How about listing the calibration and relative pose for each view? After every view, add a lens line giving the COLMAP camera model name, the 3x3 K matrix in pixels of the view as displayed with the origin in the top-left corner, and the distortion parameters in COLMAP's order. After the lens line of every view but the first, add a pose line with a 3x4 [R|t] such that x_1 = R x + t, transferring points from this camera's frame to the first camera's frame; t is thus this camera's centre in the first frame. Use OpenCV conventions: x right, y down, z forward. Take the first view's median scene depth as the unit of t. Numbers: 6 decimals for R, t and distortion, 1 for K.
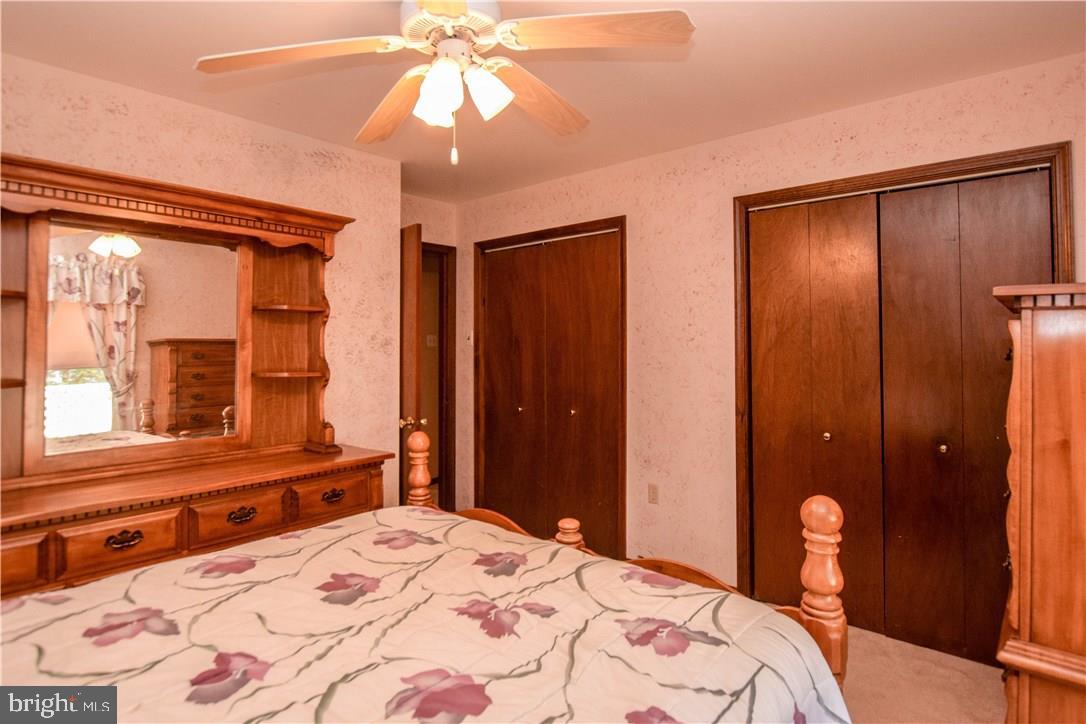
lens RADIAL K [[572.8, 0, 532.3], [0, 572.8, 338.5], [0, 0, 1]] dist [-0.024197, 0.002119]
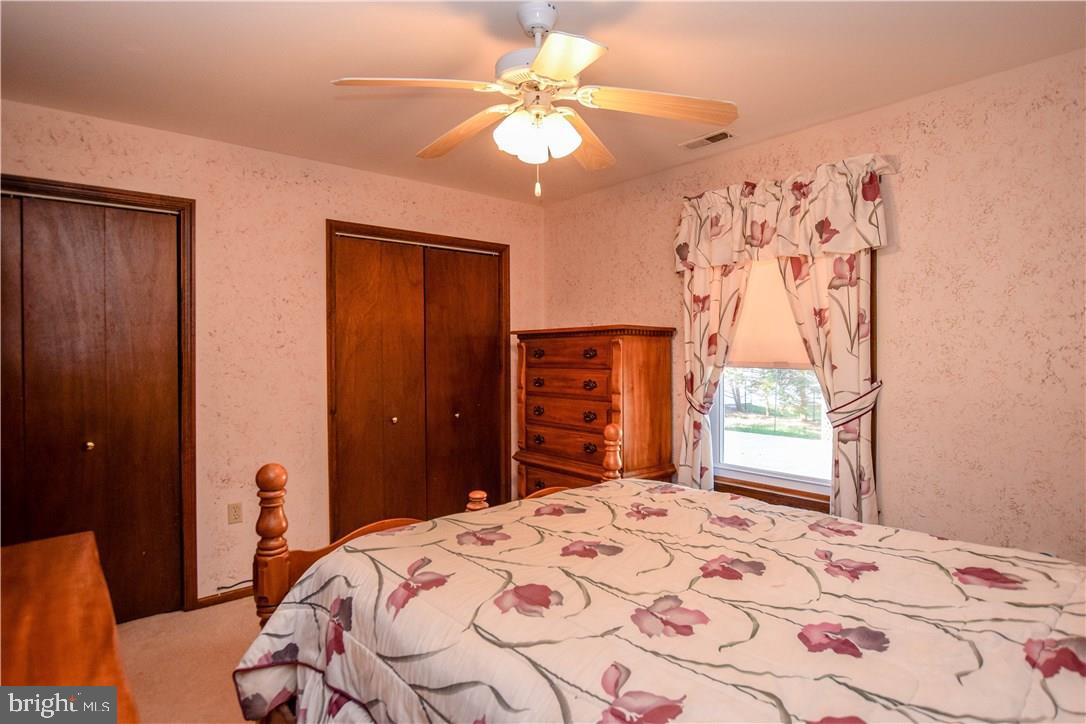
lens RADIAL K [[572.8, 0, 539.7], [0, 572.8, 359.9], [0, 0, 1]] dist [-0.024197, 0.002119]
pose [[0.156444, -0.012723, 0.987605, -0.704063], [-0.004451, 0.999898, 0.013587, 0.010604], [-0.987677, -0.006521, 0.156372, 0.424670]]
